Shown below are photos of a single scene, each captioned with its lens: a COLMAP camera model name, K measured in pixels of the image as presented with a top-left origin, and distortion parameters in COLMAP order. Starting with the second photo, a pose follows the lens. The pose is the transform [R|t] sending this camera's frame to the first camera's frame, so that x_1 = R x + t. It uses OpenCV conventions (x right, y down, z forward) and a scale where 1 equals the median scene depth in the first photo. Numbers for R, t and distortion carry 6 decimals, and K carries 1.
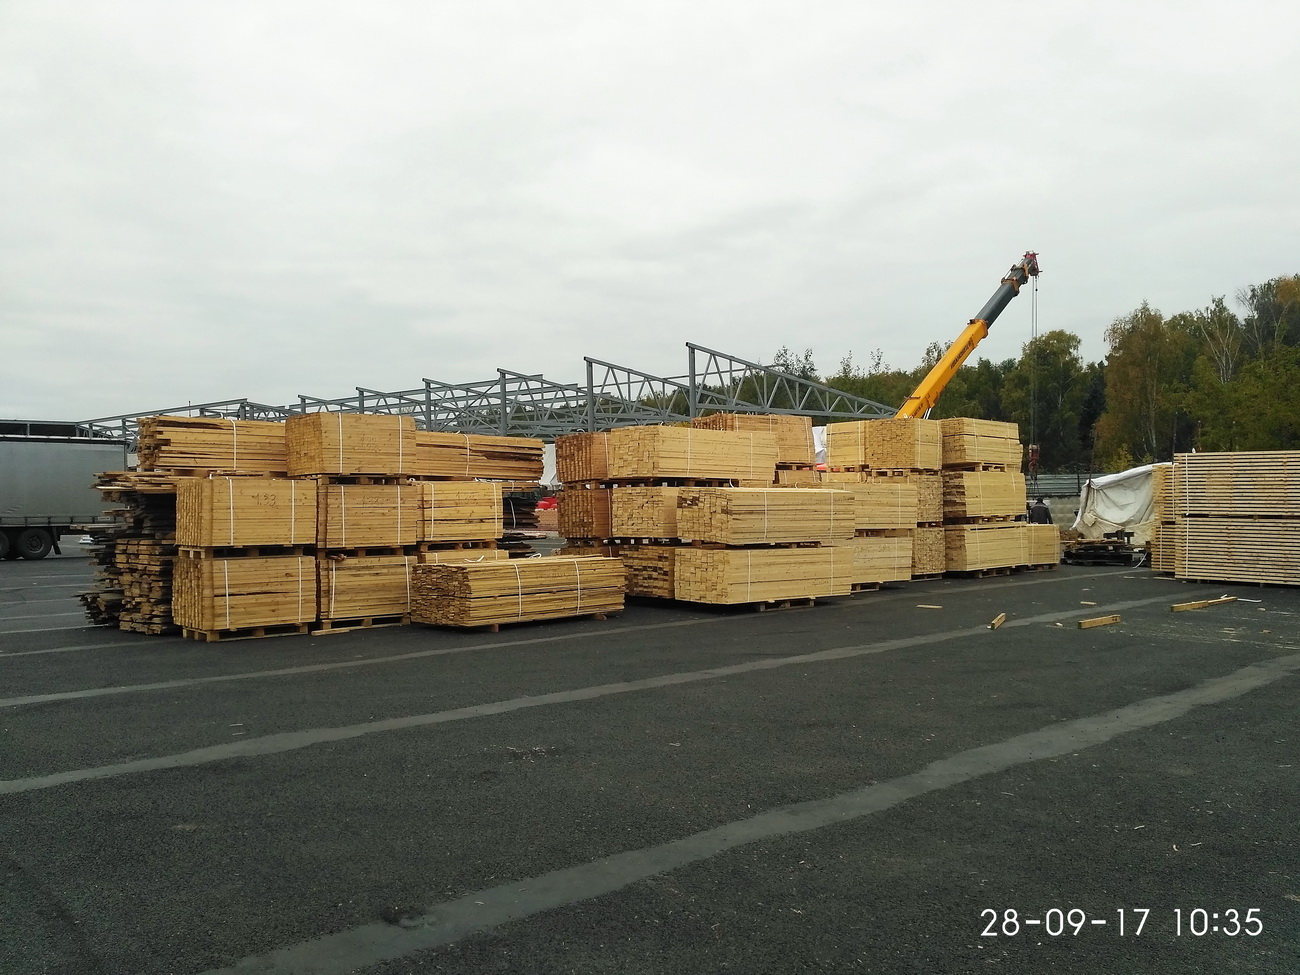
lens RADIAL K [[1151.8, 0, 644.2], [0, 1151.8, 488.9], [0, 0, 1]] dist [0.110672, -0.220651]
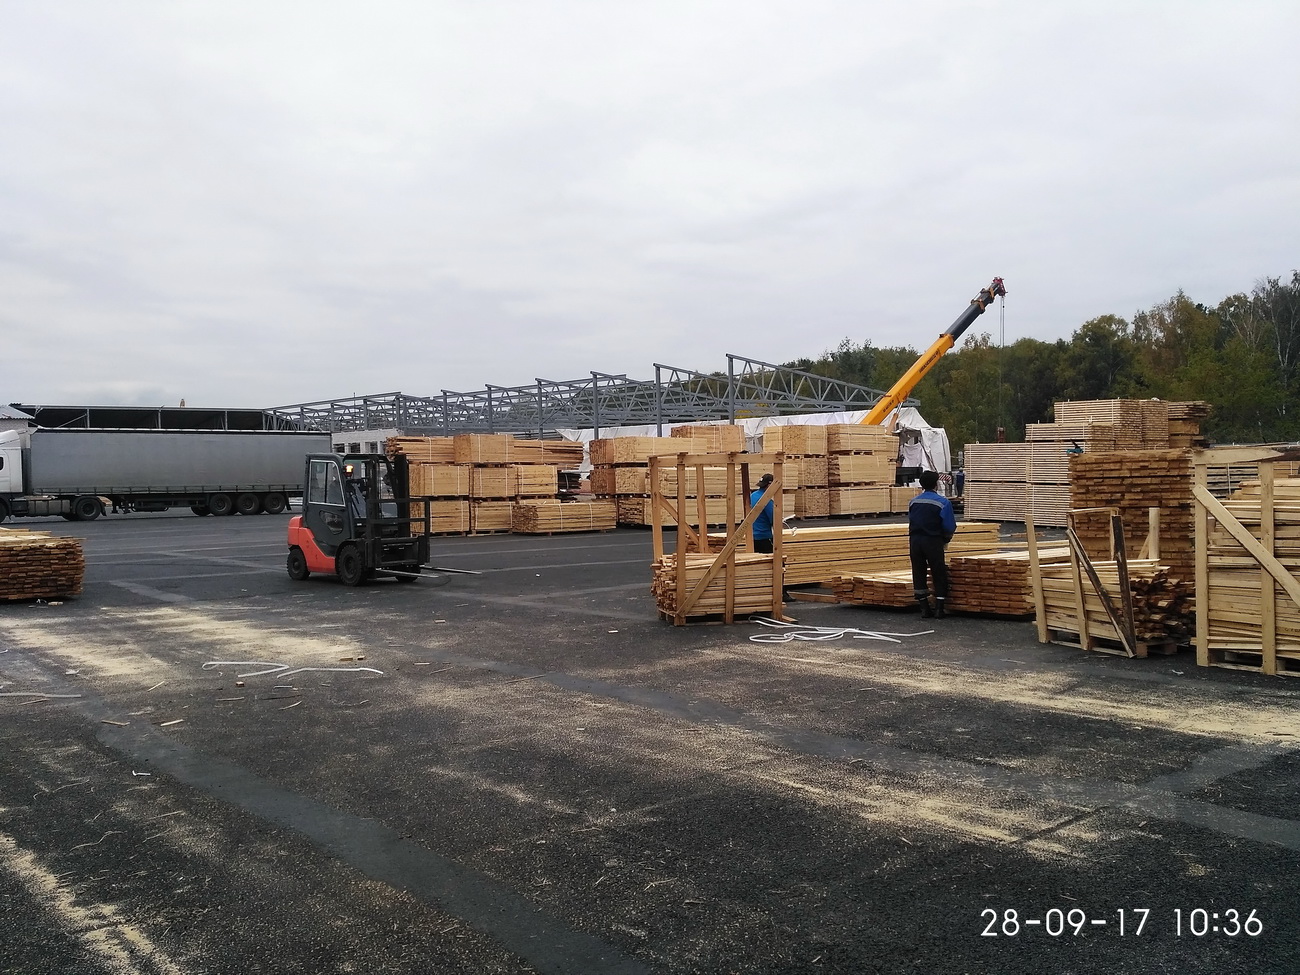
lens RADIAL K [[1151.8, 0, 653.9], [0, 1151.8, 479.6], [0, 0, 1]] dist [0.110672, -0.220651]
pose [[0.995131, -0.003359, -0.098502, 0.216827], [0.005219, 0.999813, 0.018636, -0.016185], [0.098421, -0.019059, 0.994962, -0.880428]]
